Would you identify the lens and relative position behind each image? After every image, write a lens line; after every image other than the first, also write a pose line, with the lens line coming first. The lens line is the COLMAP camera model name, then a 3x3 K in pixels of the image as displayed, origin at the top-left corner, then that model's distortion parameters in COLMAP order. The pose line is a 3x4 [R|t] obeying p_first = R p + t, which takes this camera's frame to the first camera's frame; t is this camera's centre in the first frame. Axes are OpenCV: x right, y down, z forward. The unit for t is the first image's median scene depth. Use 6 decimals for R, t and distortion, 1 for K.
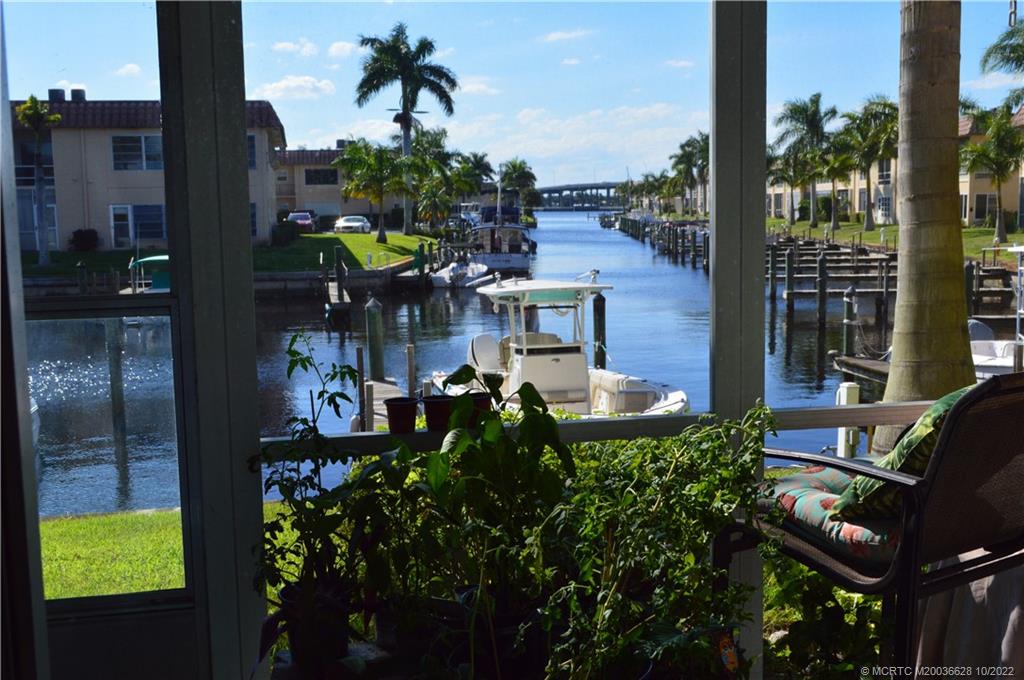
lens RADIAL K [[1079.3, 0, 518.8], [0, 1079.3, 337.5], [0, 0, 1]] dist [-0.002759, 0.000000]
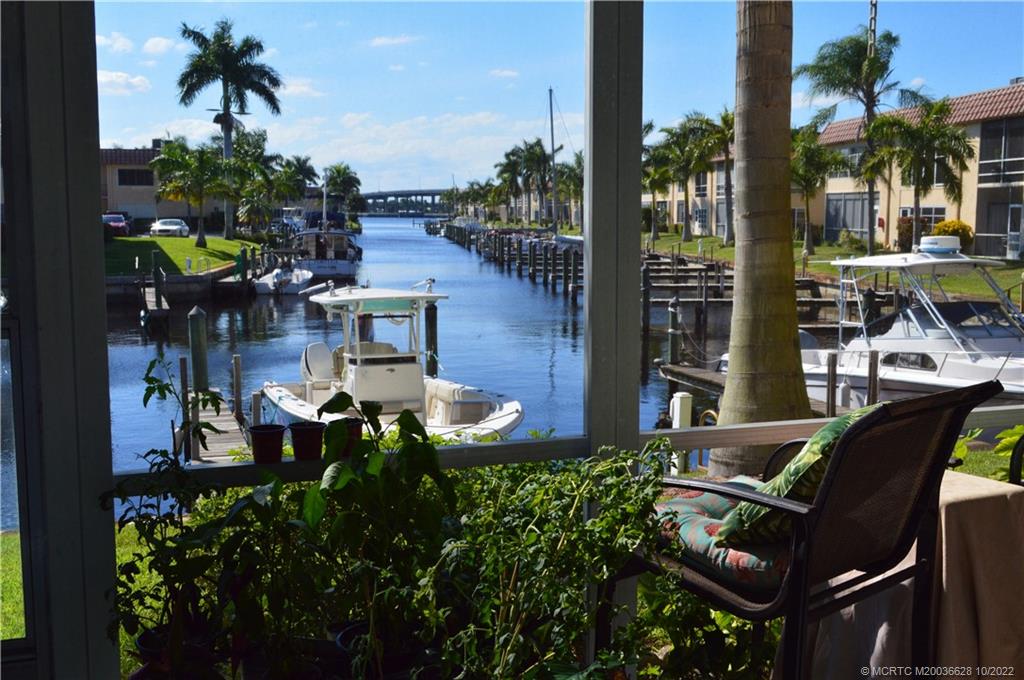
lens RADIAL K [[1079.3, 0, 508.3], [0, 1079.3, 340.0], [0, 0, 1]] dist [-0.002759, 0.000000]
pose [[0.988371, -0.000179, 0.152065, -0.007834], [0.000727, 0.999993, -0.003546, -0.002734], [-0.152063, 0.003616, 0.988364, 0.006452]]
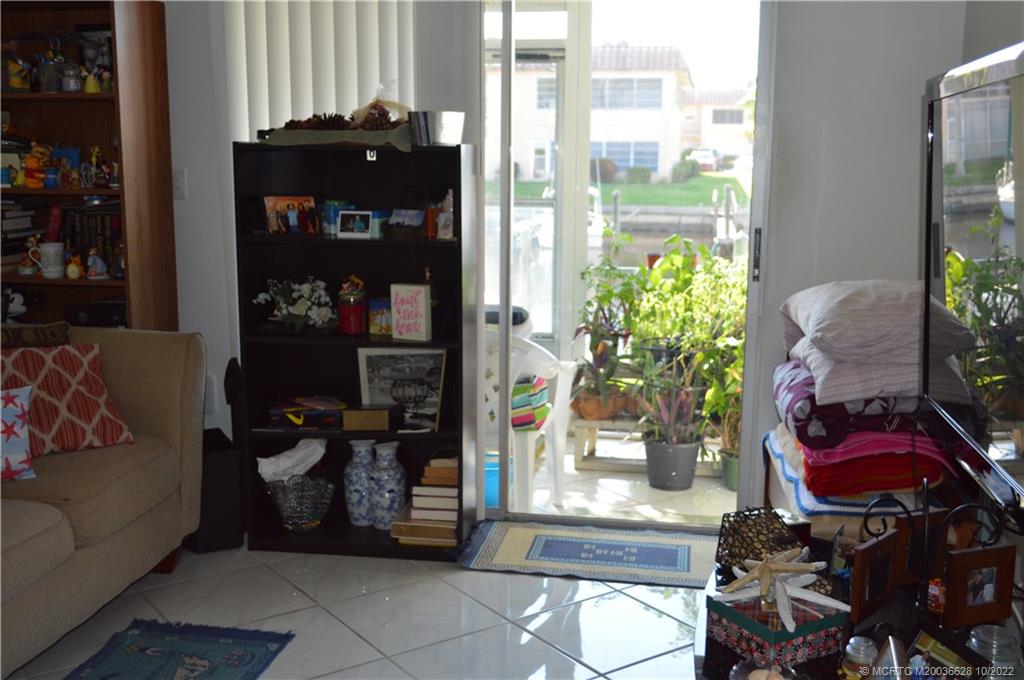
lens RADIAL K [[1079.3, 0, 511.3], [0, 1079.3, 342.8], [0, 0, 1]] dist [-0.002759, 0.000000]
pose [[0.929218, 0.089603, -0.358503, 0.069902], [-0.068069, 0.995060, 0.072269, 0.022023], [0.363208, -0.042750, 0.930727, -0.189998]]
